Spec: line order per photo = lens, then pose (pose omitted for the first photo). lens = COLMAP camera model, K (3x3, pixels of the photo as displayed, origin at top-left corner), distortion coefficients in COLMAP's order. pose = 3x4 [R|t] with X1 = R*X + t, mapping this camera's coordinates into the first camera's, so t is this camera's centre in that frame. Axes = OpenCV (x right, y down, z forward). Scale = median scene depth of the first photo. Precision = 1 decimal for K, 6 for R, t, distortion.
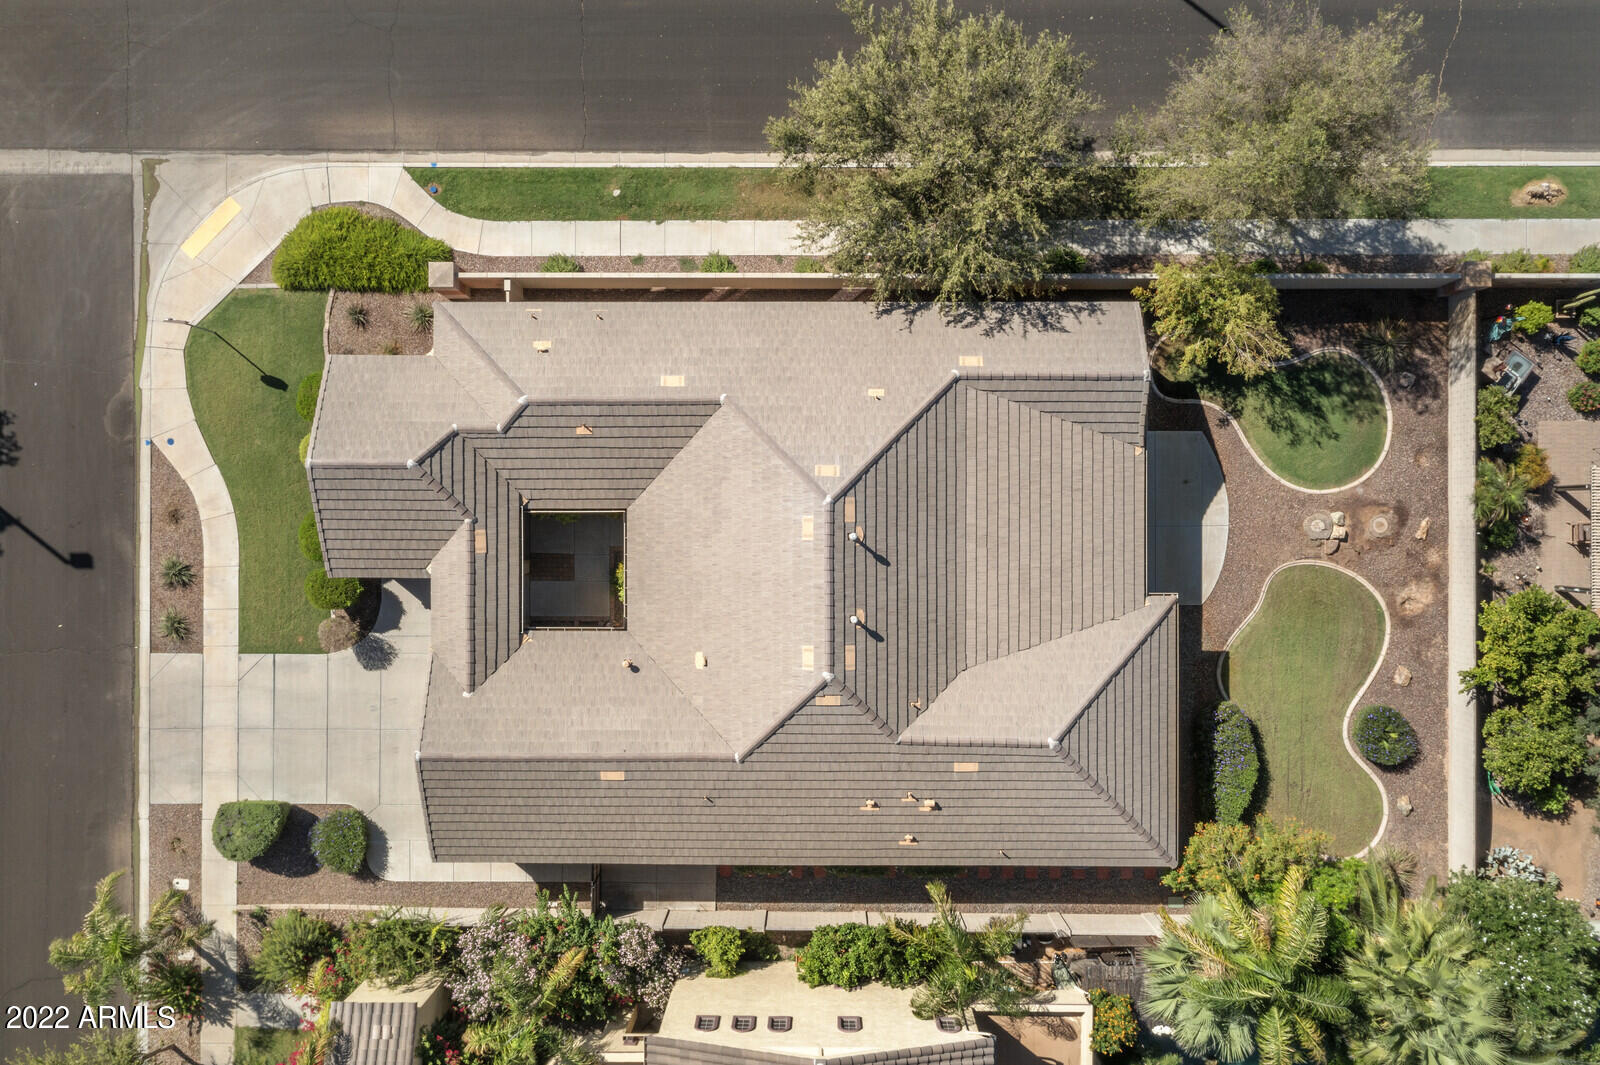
lens RADIAL K [[1271.8, 0, 801.4], [0, 1271.8, 522.9], [0, 0, 1]] dist [0.005490, 0.003481]
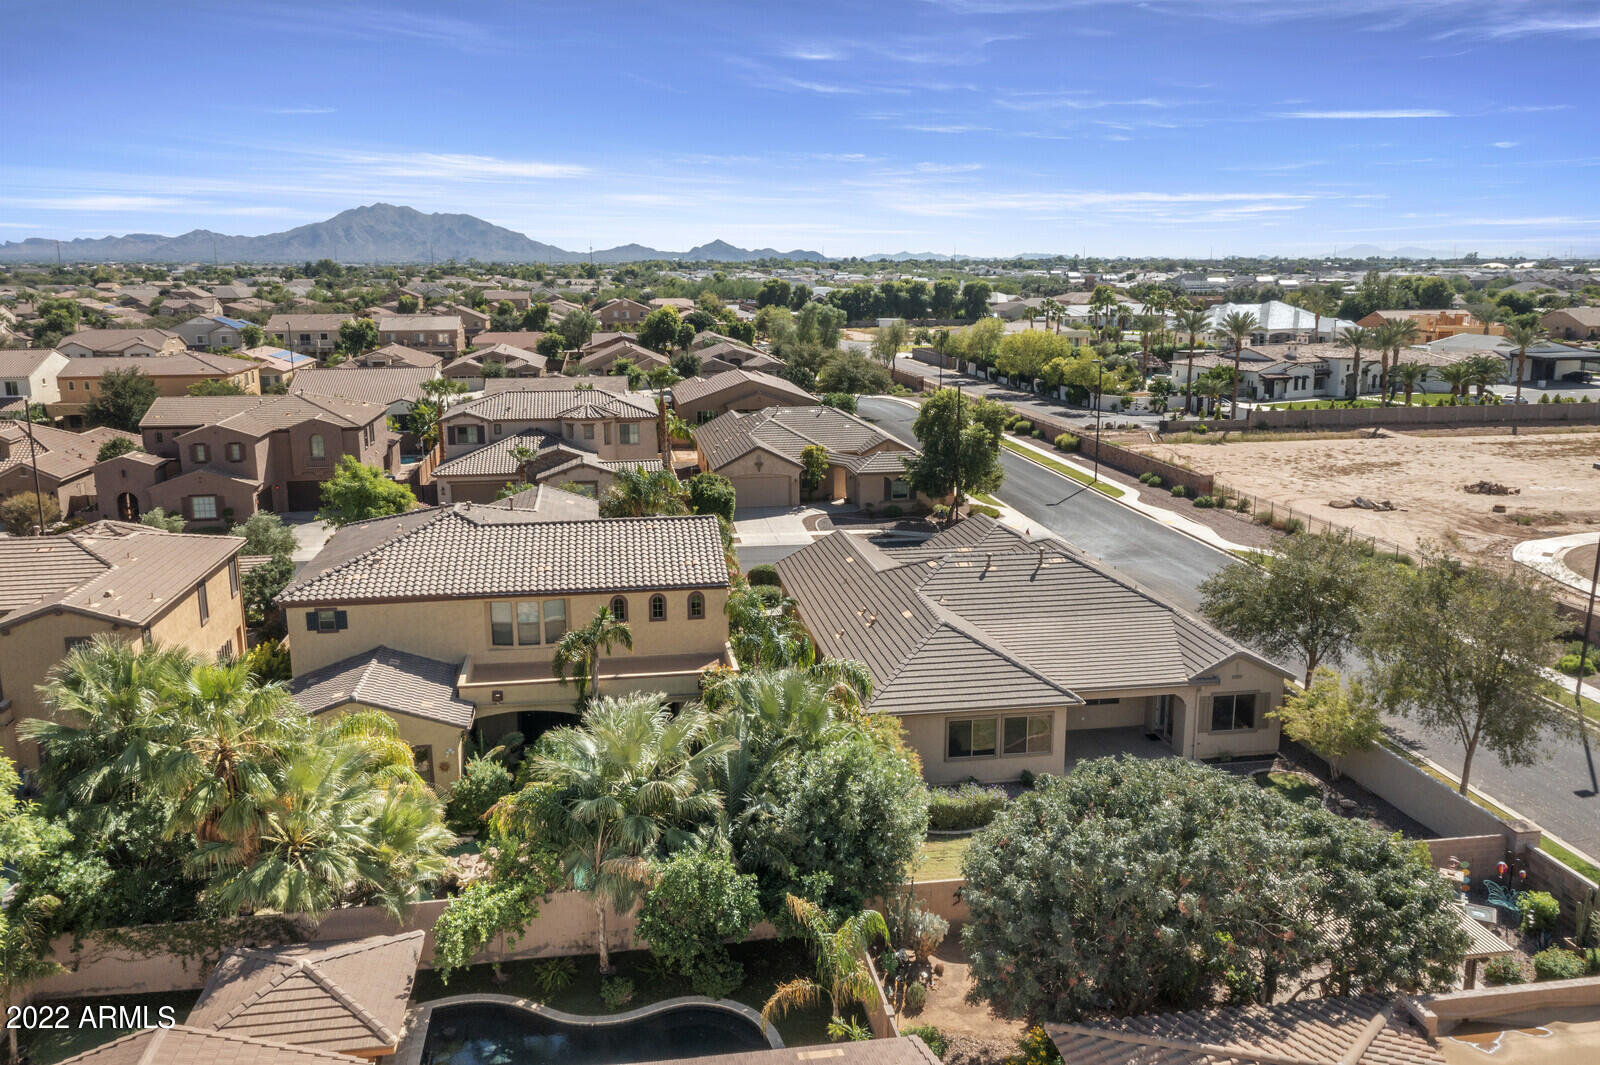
lens RADIAL K [[1271.8, 0, 801.4], [0, 1271.8, 522.9], [0, 0, 1]] dist [0.005490, 0.003481]
pose [[0.162284, 0.196160, -0.967050, 1.319920], [-0.986738, 0.035627, -0.158361, 0.480275], [0.003389, 0.979924, 0.199341, 0.592756]]
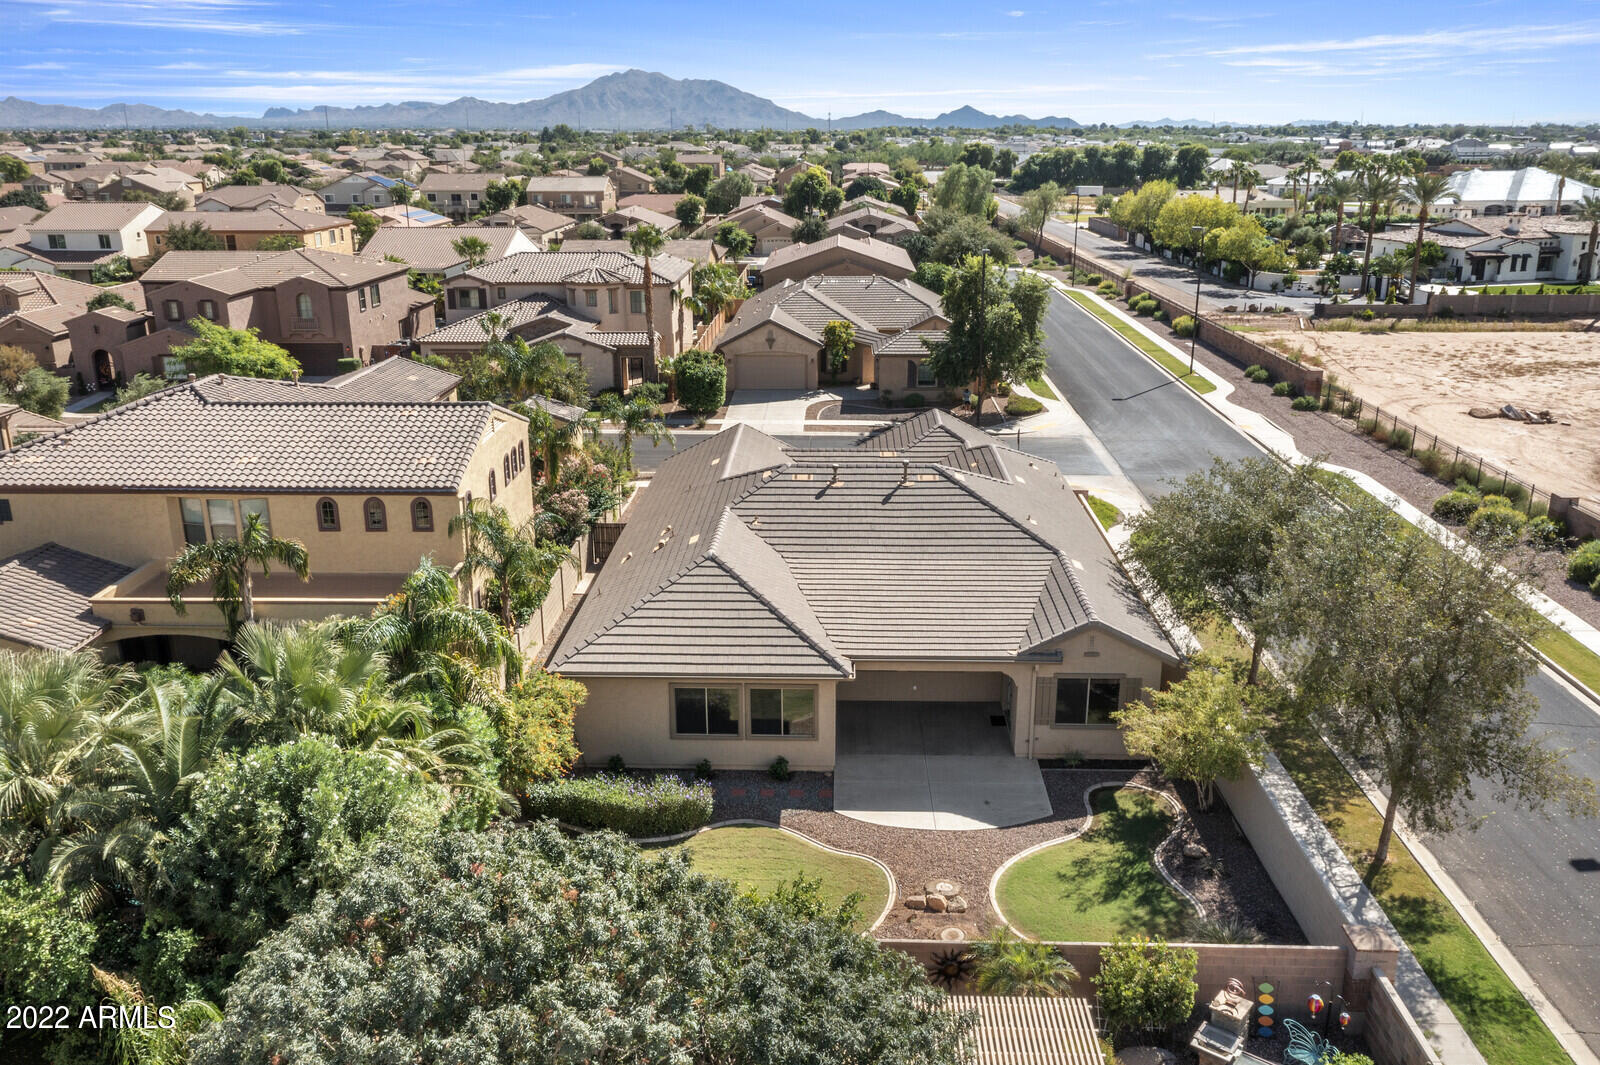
lens RADIAL K [[1271.8, 0, 801.4], [0, 1271.8, 522.9], [0, 0, 1]] dist [0.005490, 0.003481]
pose [[-0.024866, 0.293428, -0.955658, 1.068685], [-0.999689, -0.005727, 0.024253, 0.069850], [0.001643, 0.955964, 0.293479, 0.632315]]
